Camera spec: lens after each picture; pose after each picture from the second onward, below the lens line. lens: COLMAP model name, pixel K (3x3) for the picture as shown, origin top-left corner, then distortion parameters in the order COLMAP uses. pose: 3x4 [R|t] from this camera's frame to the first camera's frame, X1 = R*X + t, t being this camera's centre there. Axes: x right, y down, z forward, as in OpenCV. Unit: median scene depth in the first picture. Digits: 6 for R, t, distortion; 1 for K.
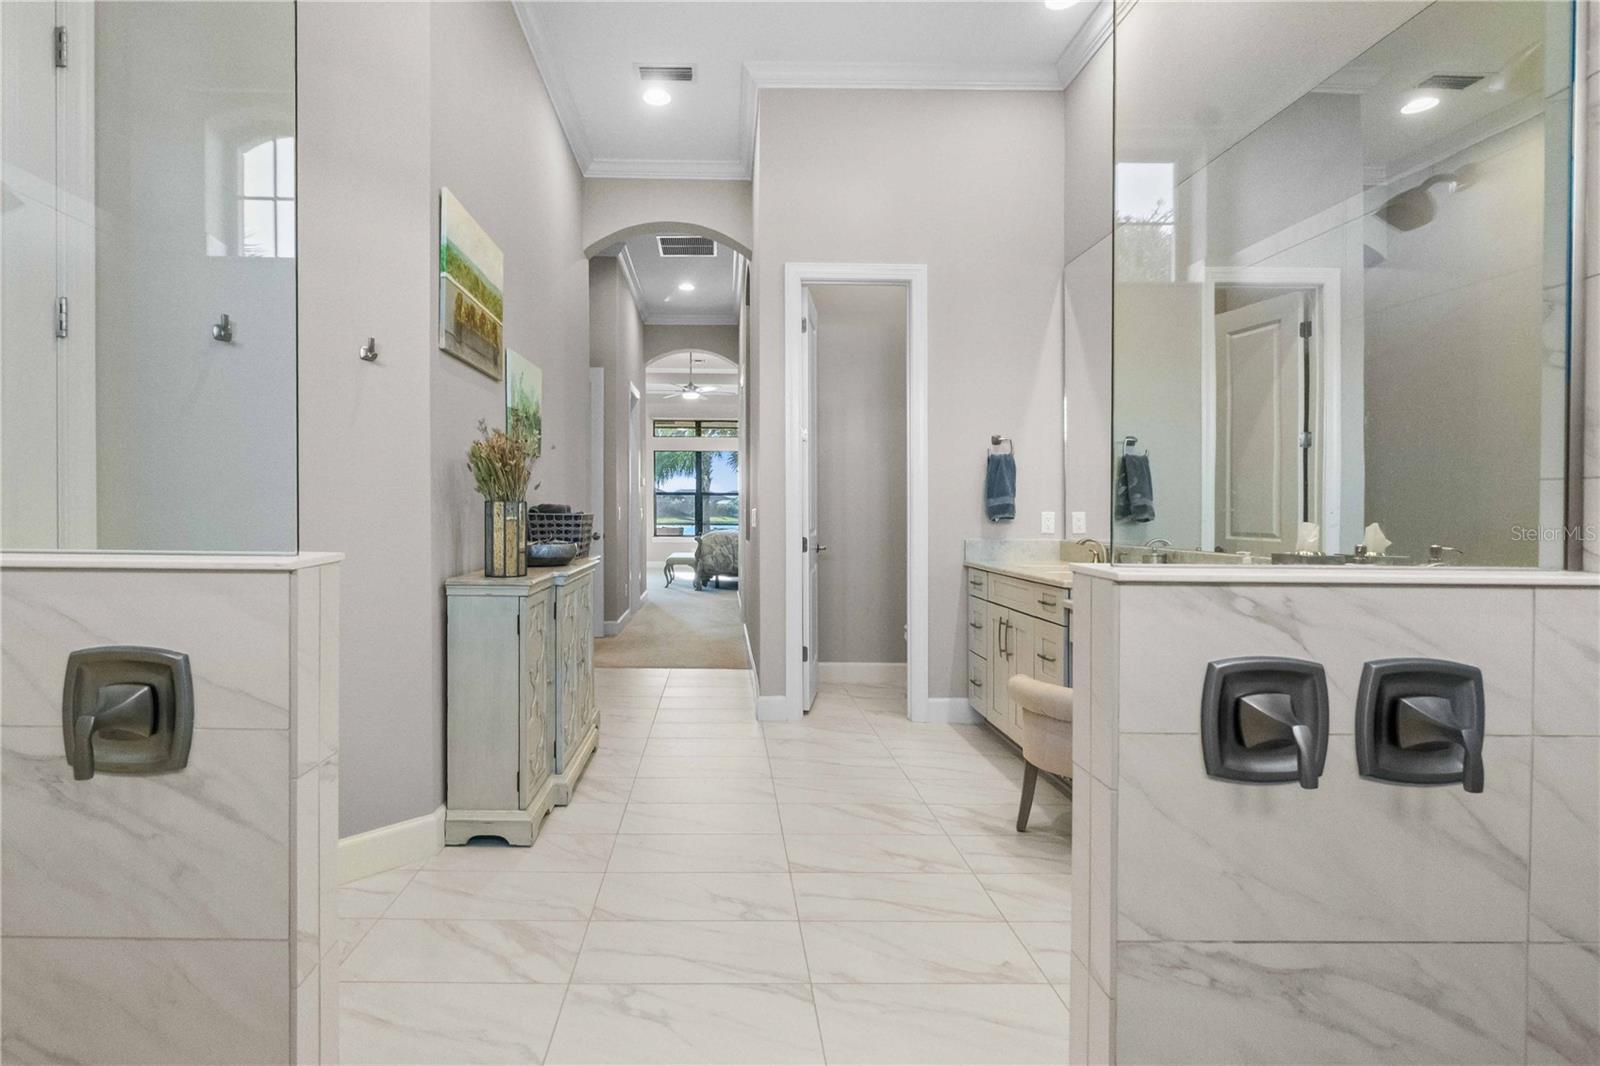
lens RADIAL K [[795.8, 0, 738.1], [0, 795.8, 520.1], [0, 0, 1]] dist [0.002024, -0.000546]
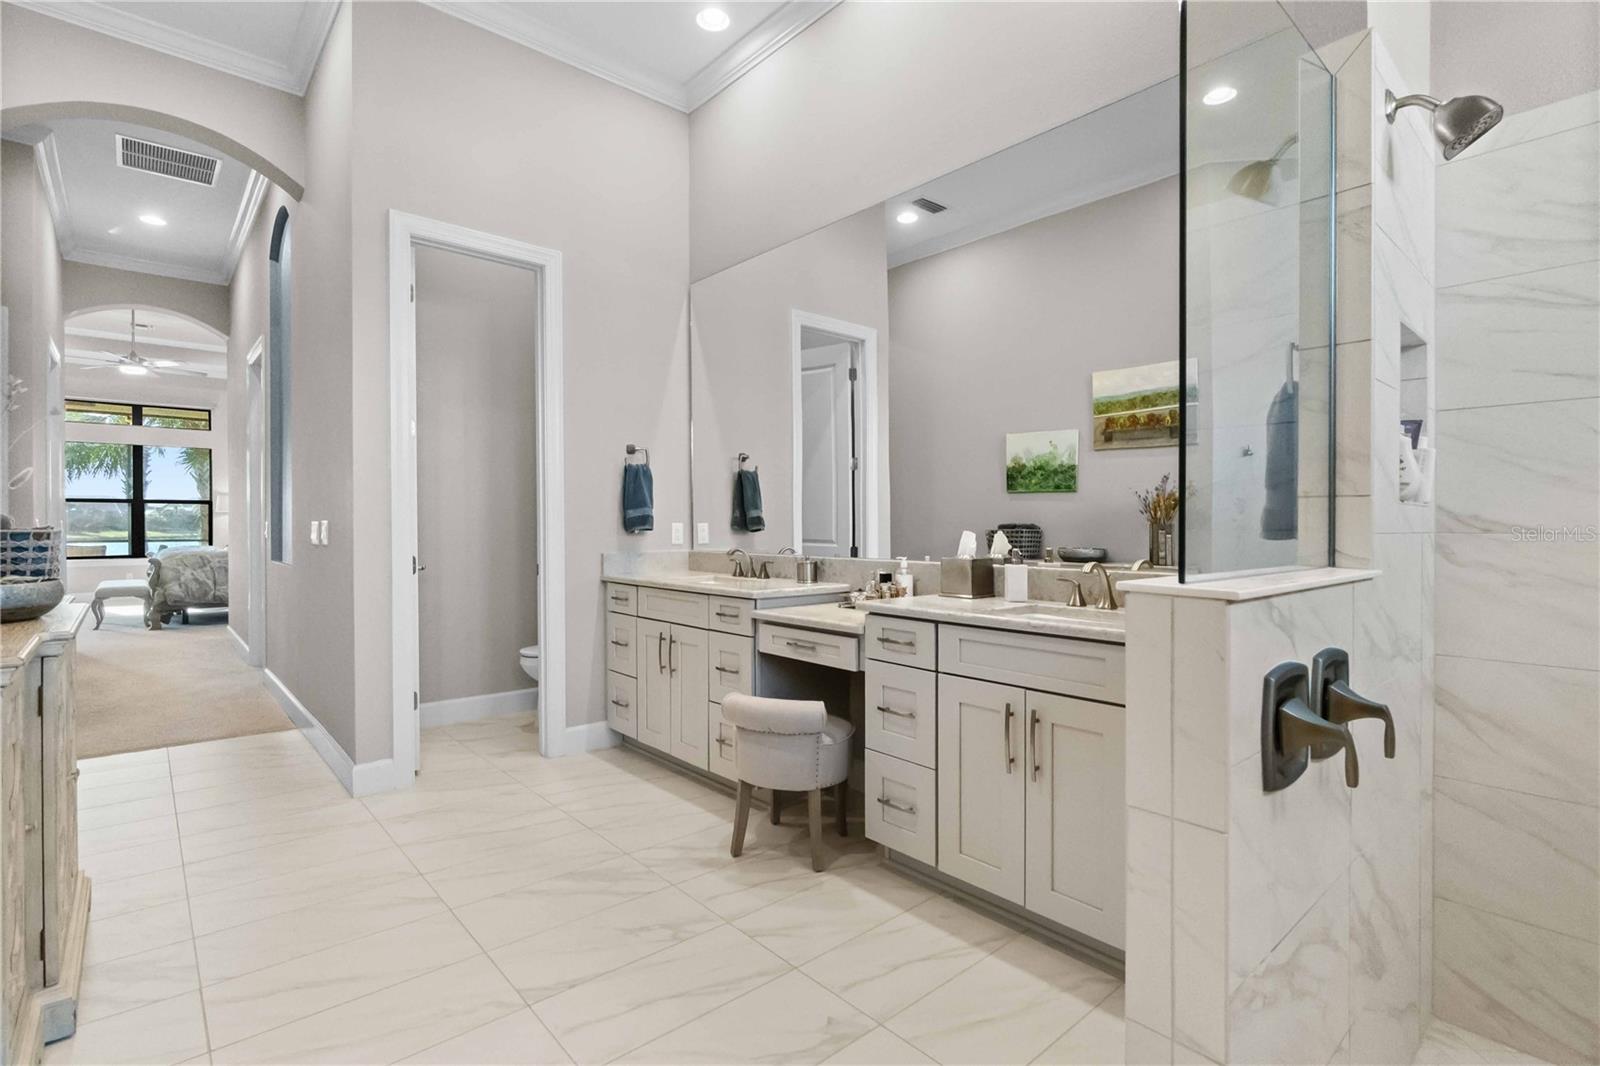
lens RADIAL K [[755.1, 0, 794.6], [0, 755.1, 524.3], [0, 0, 1]] dist [-0.004615, 0.000953]
pose [[0.765514, -0.005968, 0.643392, -0.114574], [0.011357, 0.999927, -0.004237, -0.002855], [-0.643319, 0.010550, 0.765525, 0.169028]]
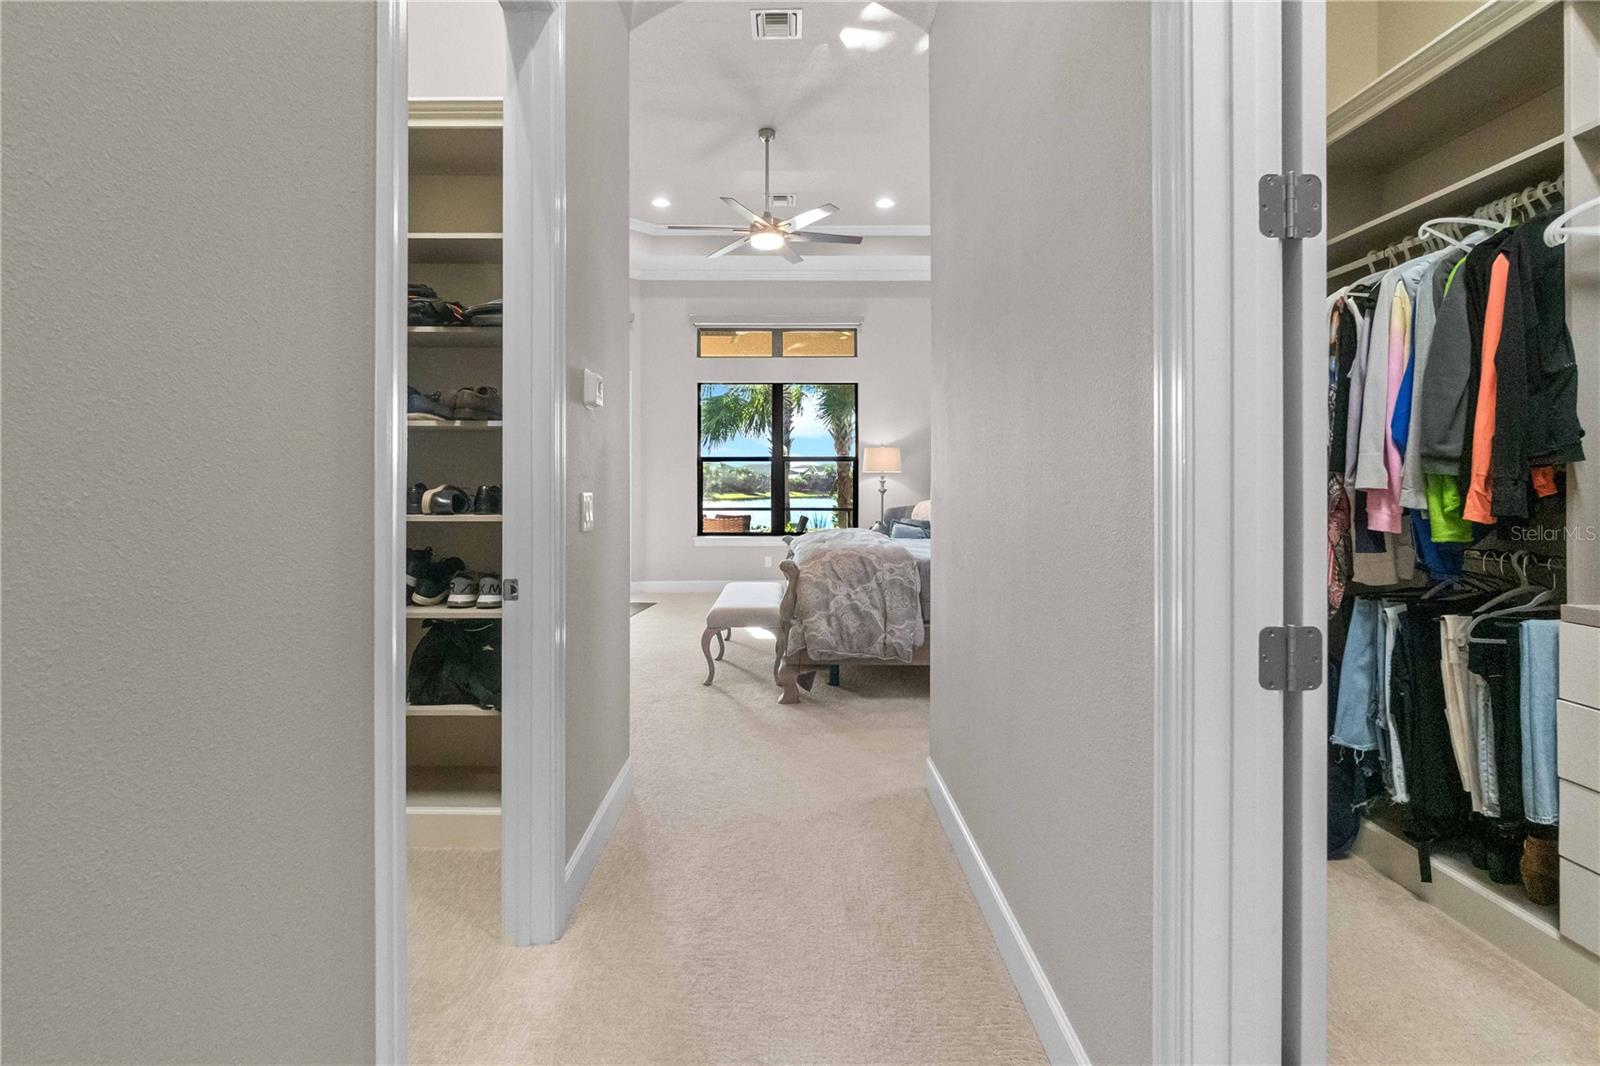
lens RADIAL K [[755.1, 0, 794.1], [0, 755.1, 483.9], [0, 0, 1]] dist [-0.004615, 0.000953]
pose [[0.999953, 0.002149, -0.009502, -0.114270], [-0.002263, 0.999925, -0.012010, -0.028836], [0.009476, 0.012031, 0.999883, 1.636298]]
